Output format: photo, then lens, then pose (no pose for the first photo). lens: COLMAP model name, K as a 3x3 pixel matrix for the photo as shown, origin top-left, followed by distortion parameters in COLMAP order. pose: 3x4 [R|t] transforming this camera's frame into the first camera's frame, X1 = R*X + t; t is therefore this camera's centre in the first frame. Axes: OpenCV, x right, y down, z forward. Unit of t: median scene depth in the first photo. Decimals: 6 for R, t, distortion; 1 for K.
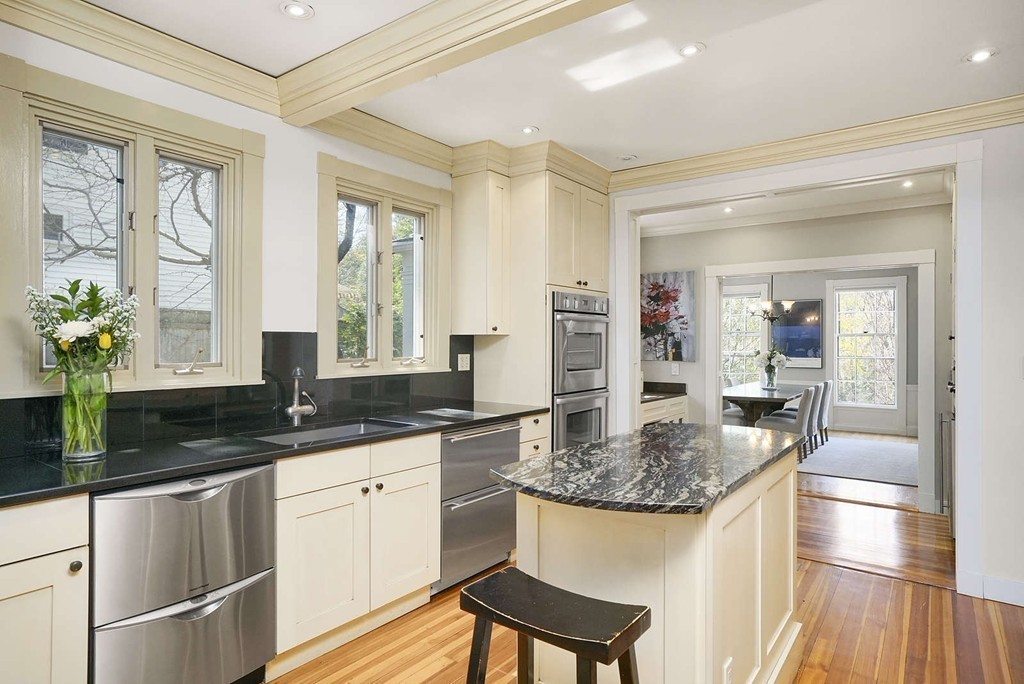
lens RADIAL K [[575.3, 0, 514.0], [0, 575.3, 340.7], [0, 0, 1]] dist [-0.026580, 0.003179]
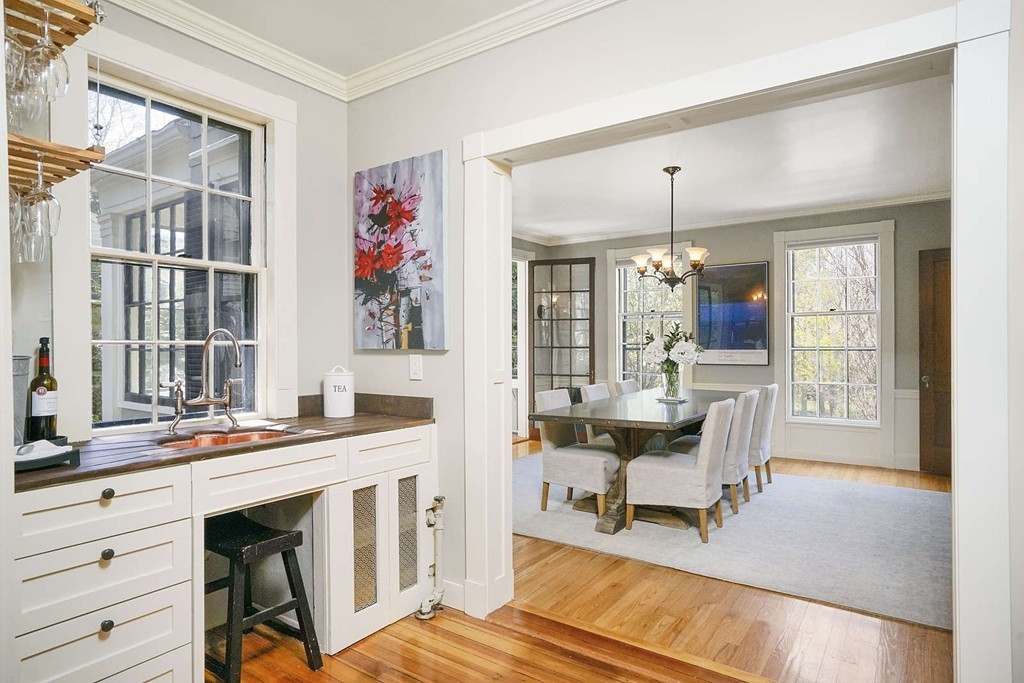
lens RADIAL K [[575.3, 0, 508.4], [0, 575.3, 346.3], [0, 0, 1]] dist [-0.026580, 0.003179]
pose [[0.999702, -0.008894, 0.022745, 0.340910], [0.008756, 0.999943, 0.006162, 0.029902], [-0.022798, -0.005961, 0.999722, 0.523807]]
